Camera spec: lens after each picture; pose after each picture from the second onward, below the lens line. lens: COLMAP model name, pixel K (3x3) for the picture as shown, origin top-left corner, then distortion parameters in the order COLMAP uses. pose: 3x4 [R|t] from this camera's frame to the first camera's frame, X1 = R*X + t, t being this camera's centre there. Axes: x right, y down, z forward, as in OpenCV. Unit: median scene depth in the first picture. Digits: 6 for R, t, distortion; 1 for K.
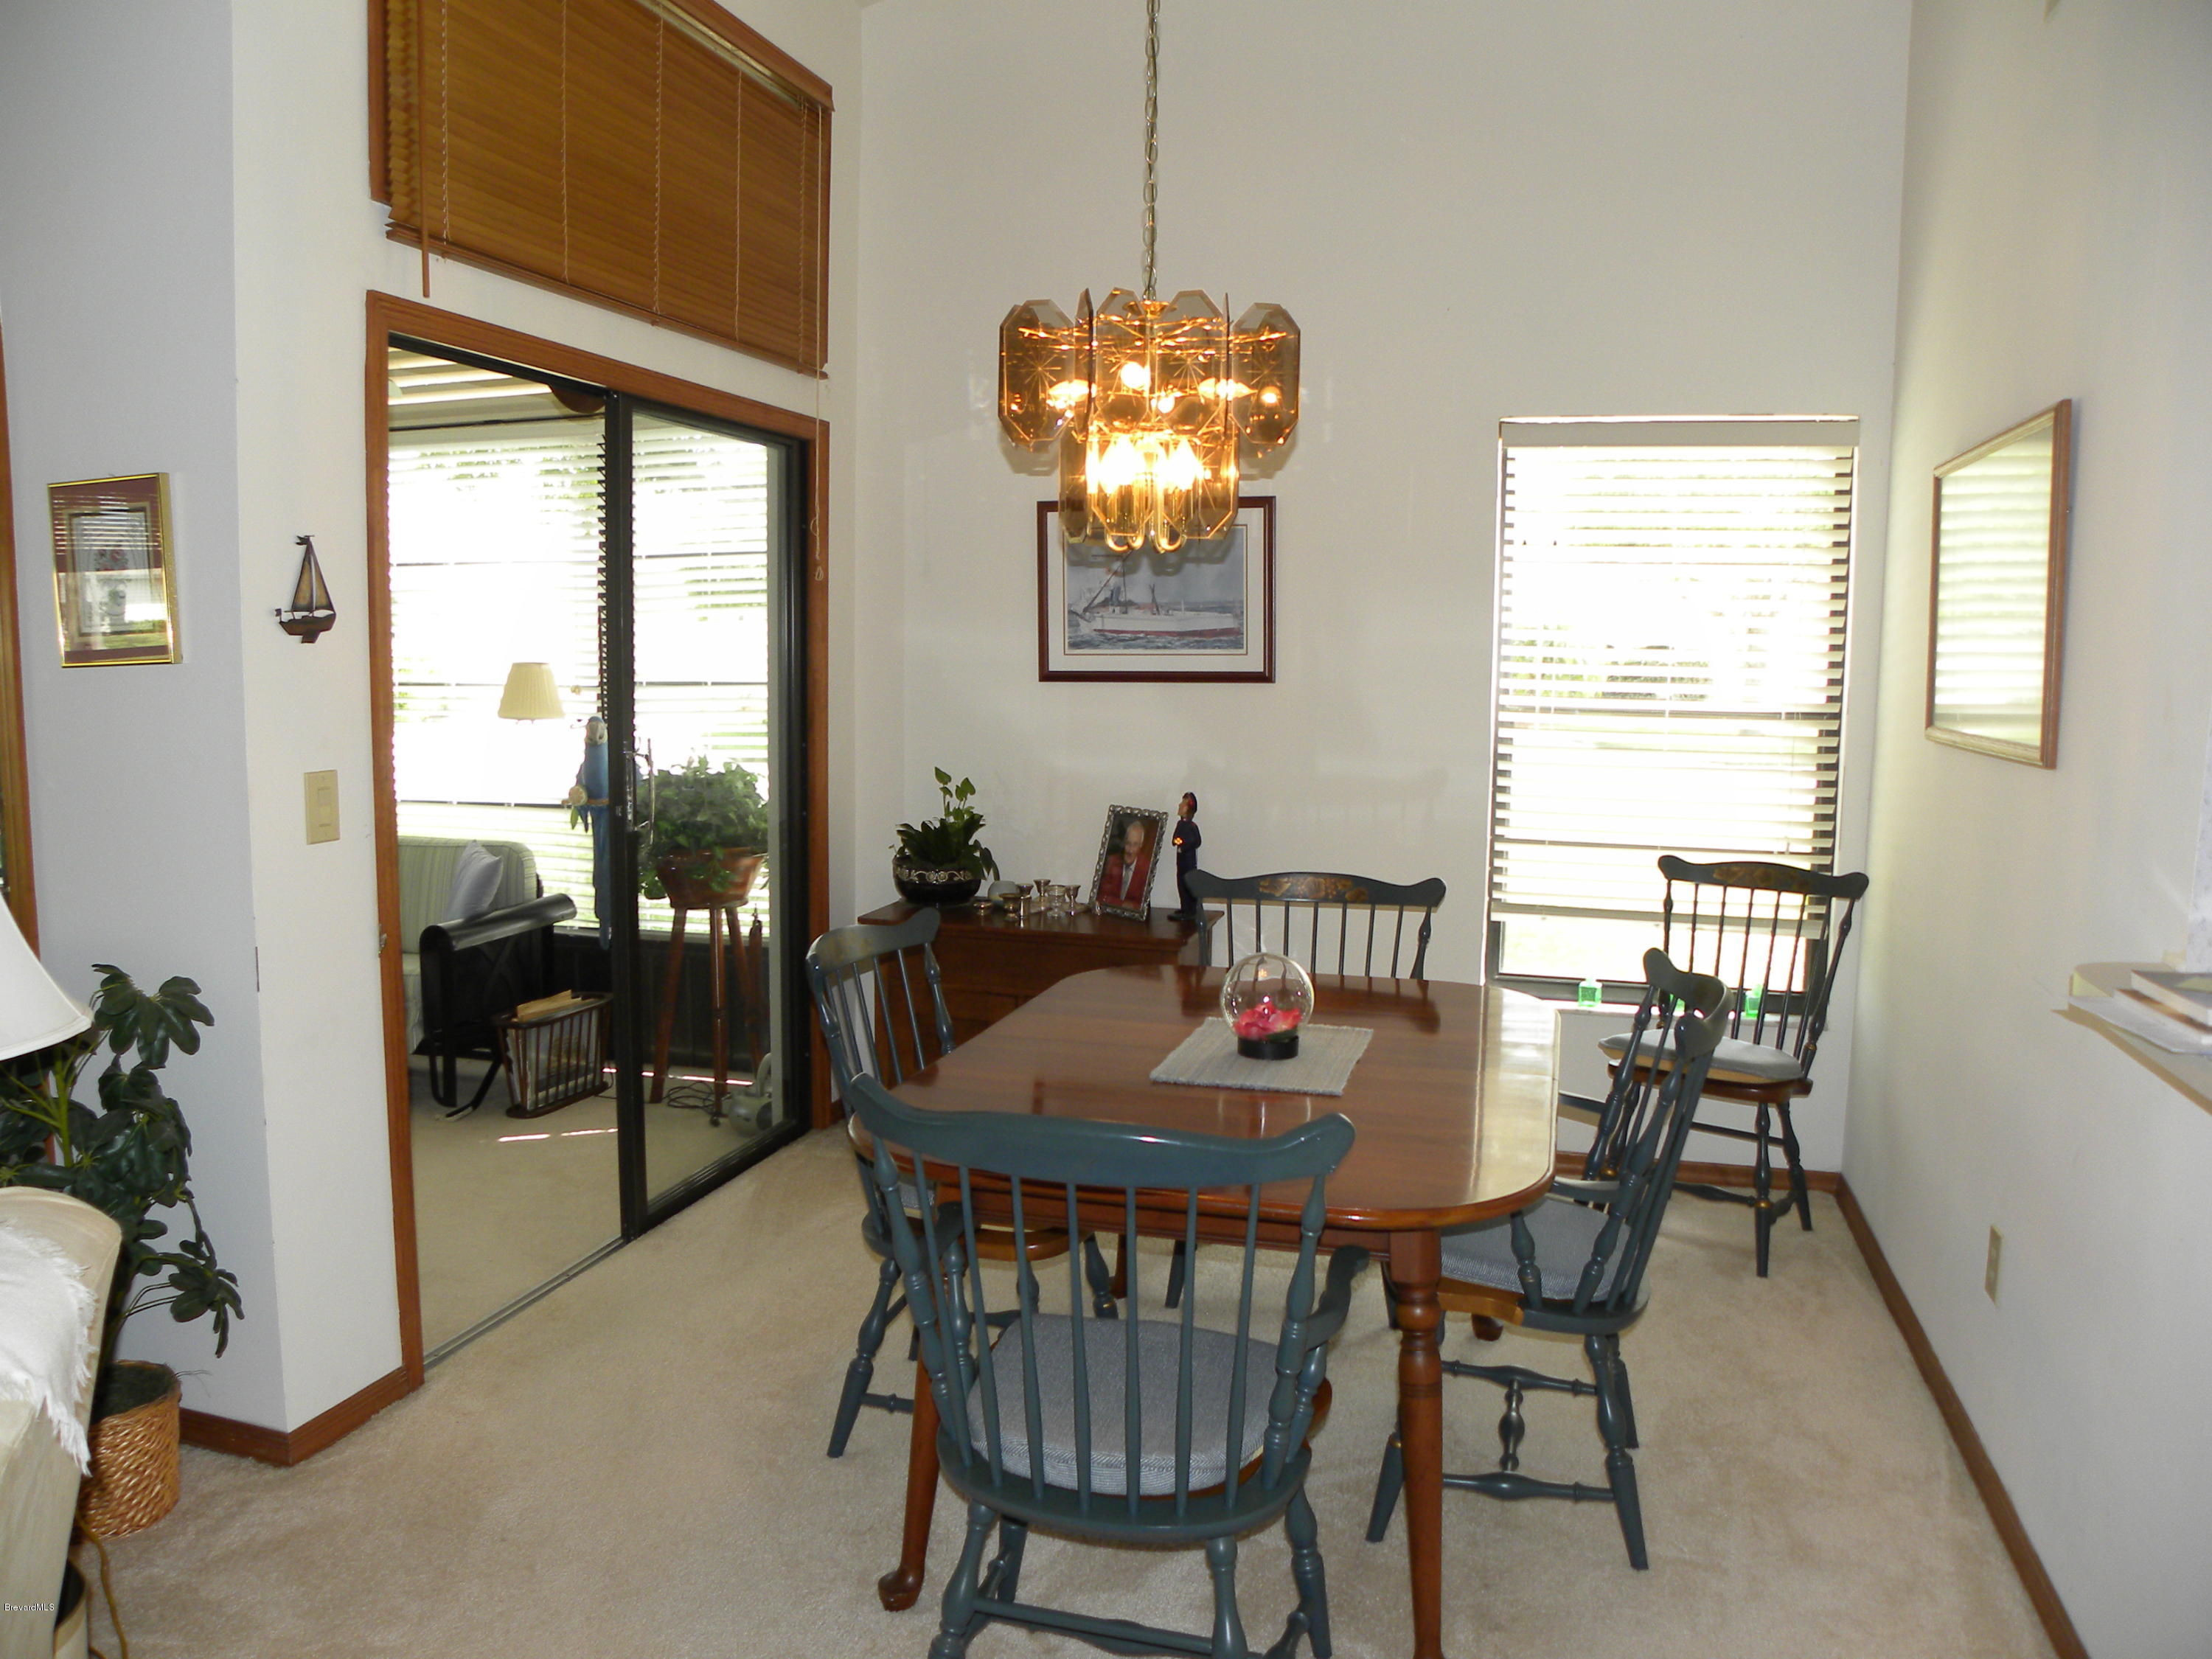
lens RADIAL K [[1708.6, 0, 1090.9], [0, 1708.6, 826.8], [0, 0, 1]] dist [-0.158448, 0.110690]
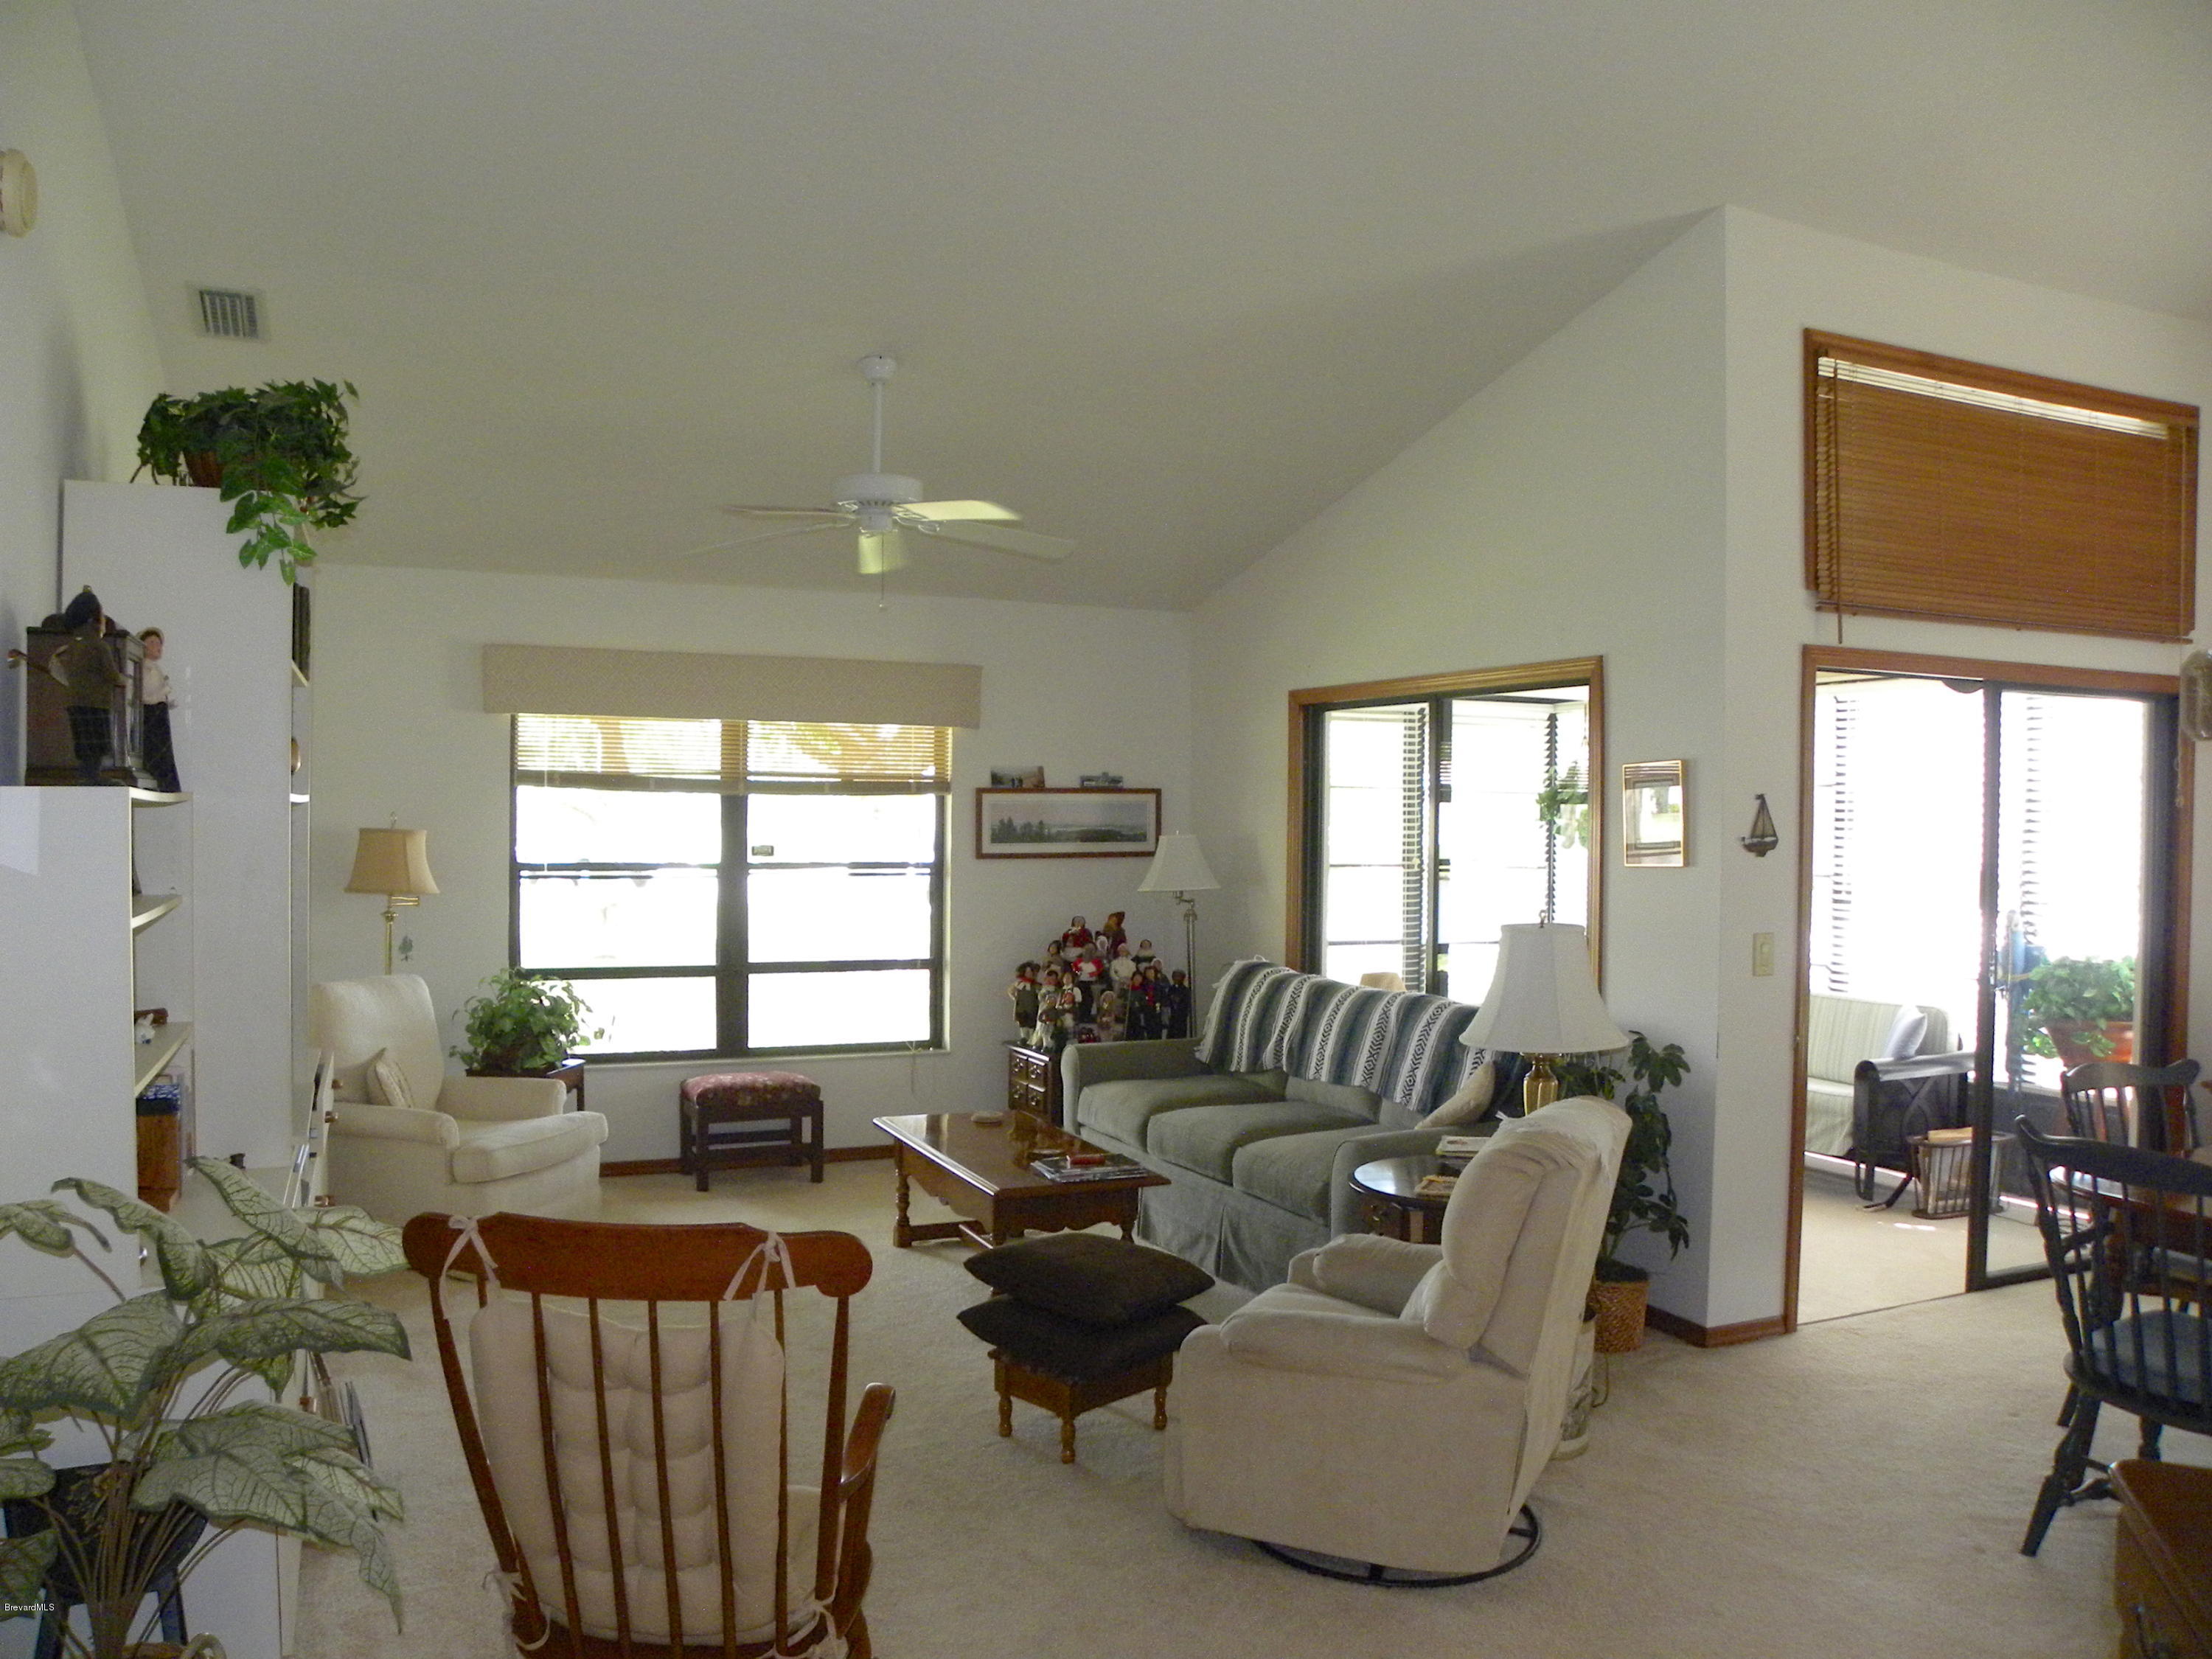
lens RADIAL K [[1708.6, 0, 1090.9], [0, 1708.6, 826.8], [0, 0, 1]] dist [-0.158448, 0.110690]
pose [[0.651491, 0.009059, -0.758602, 0.225225], [-0.089507, 0.993863, -0.065000, 0.018041], [0.753358, 0.110247, 0.648304, -0.374015]]
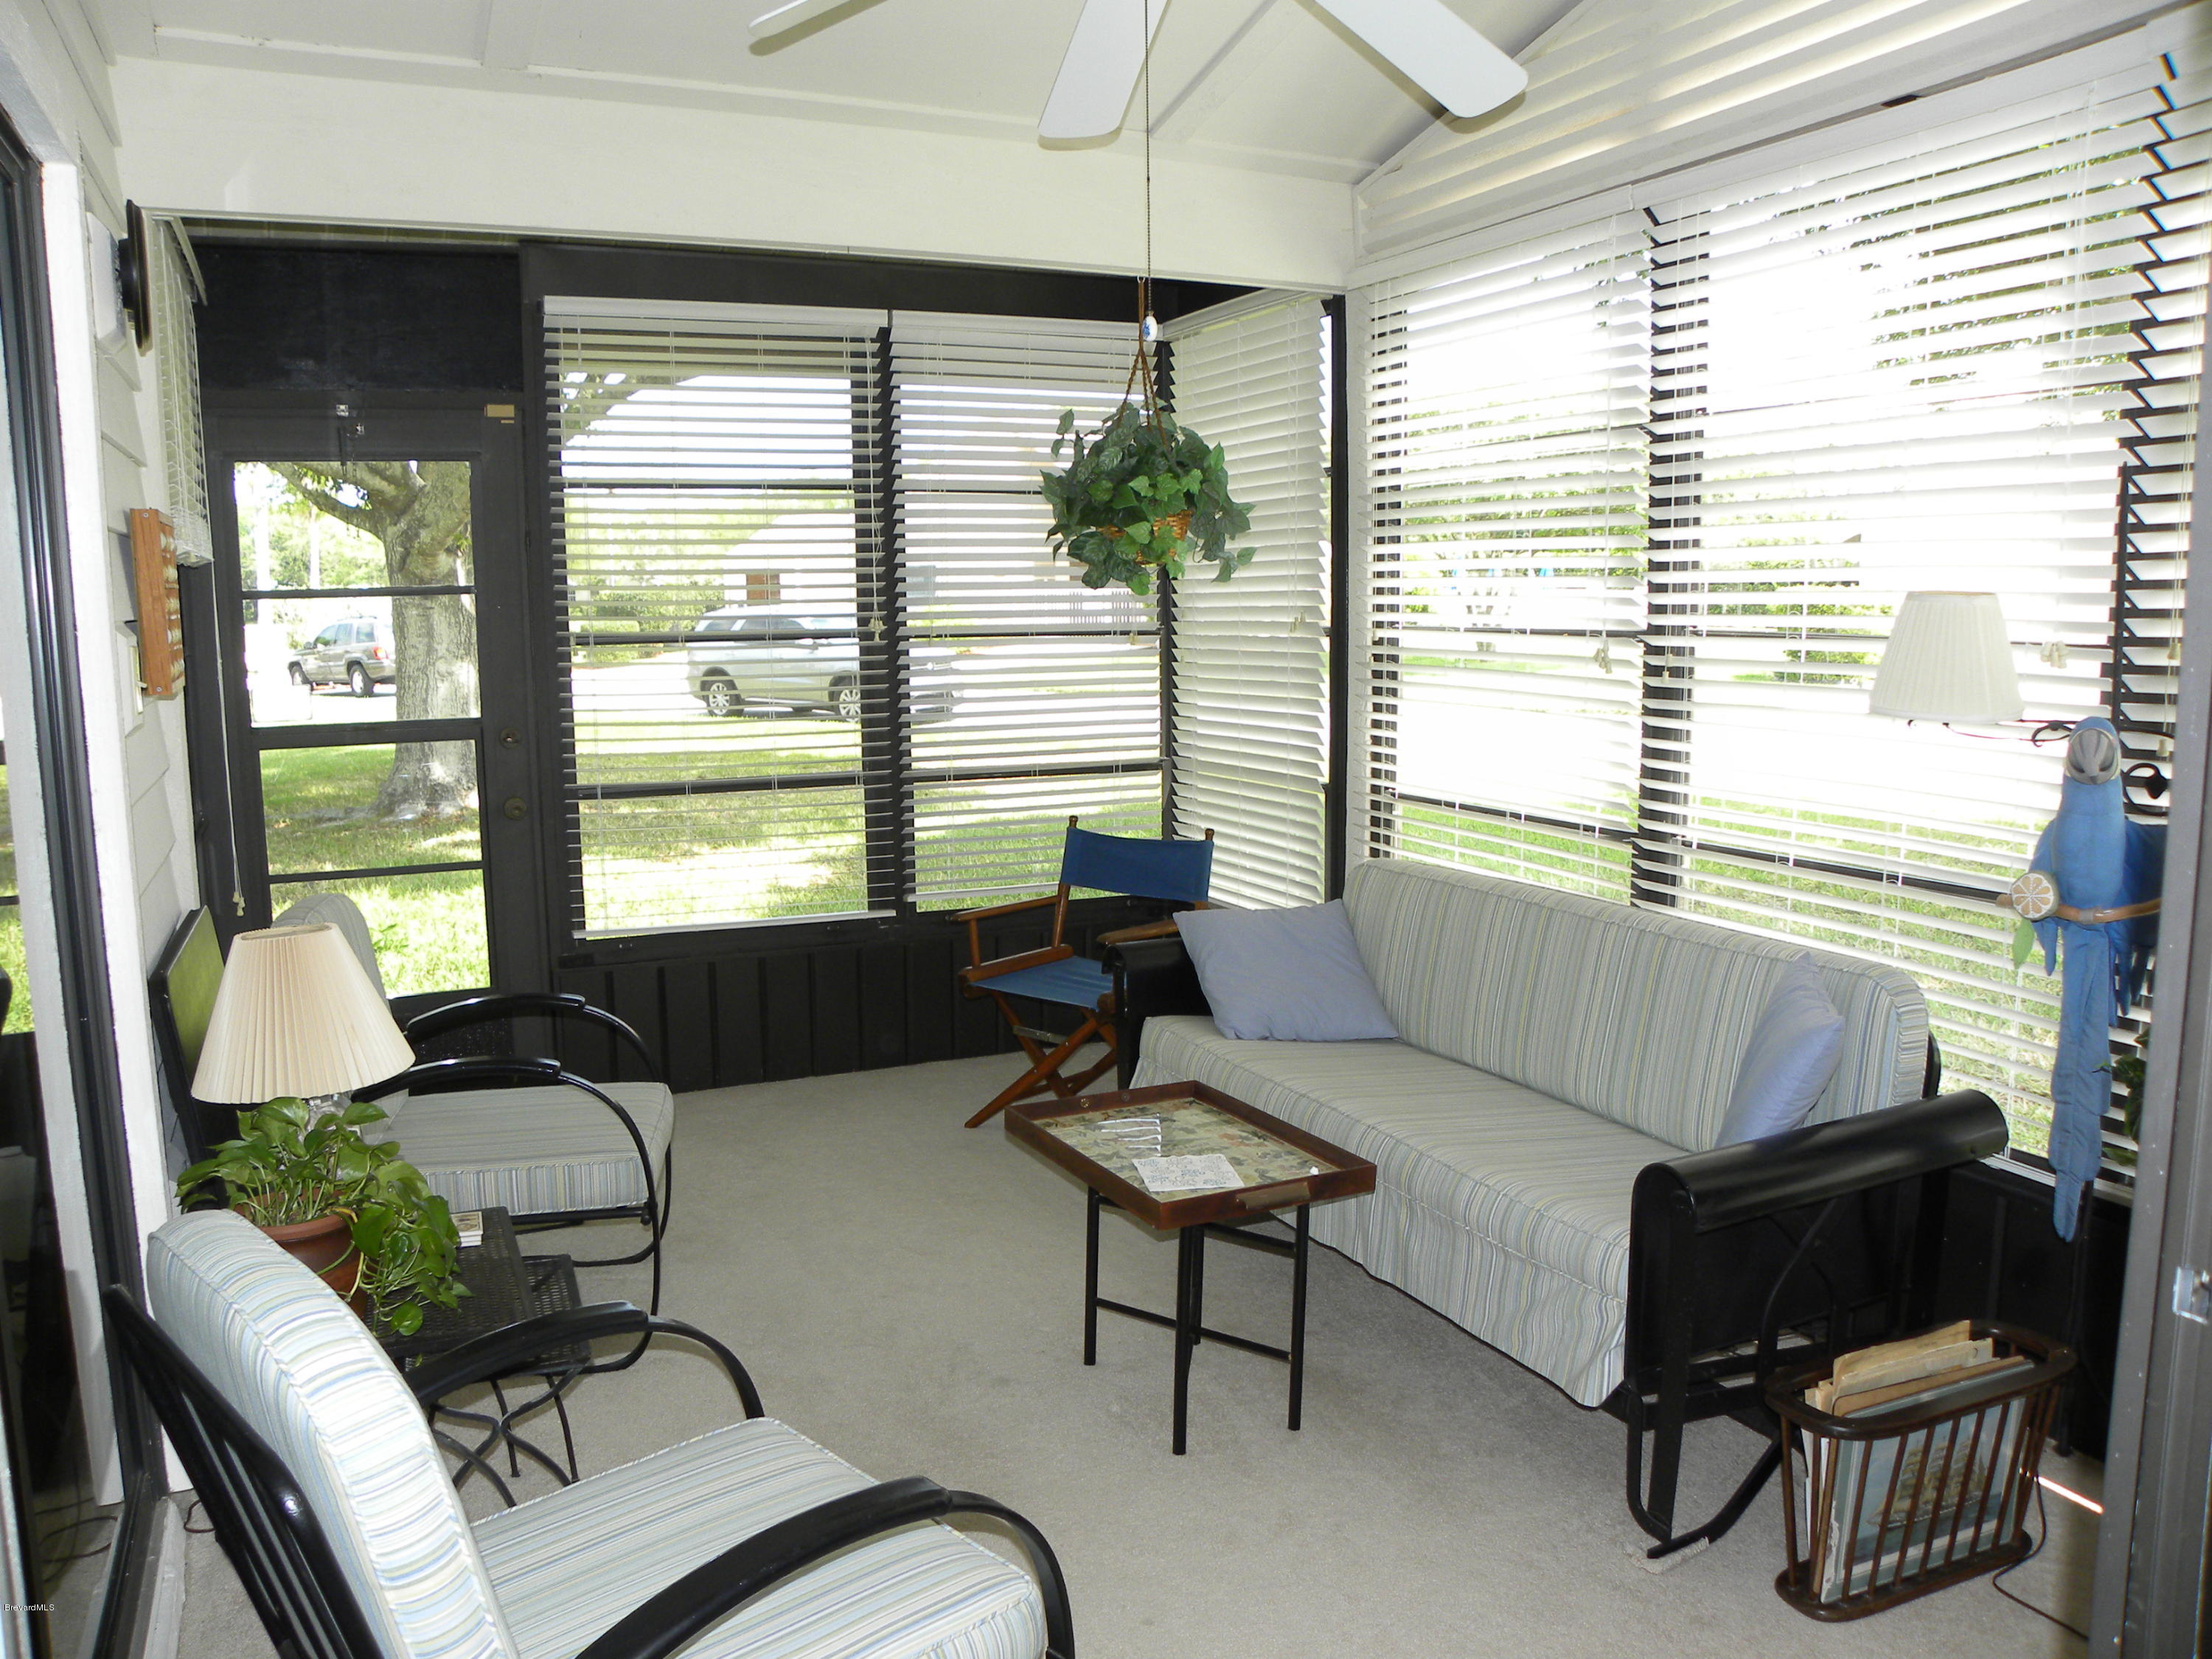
lens RADIAL K [[1708.6, 0, 1090.9], [0, 1708.6, 826.8], [0, 0, 1]] dist [-0.158448, 0.110690]
pose [[0.671174, 0.087818, -0.736080, -0.194902], [-0.066250, 0.996091, 0.058430, -0.055871], [0.738333, 0.009548, 0.674368, 0.658207]]
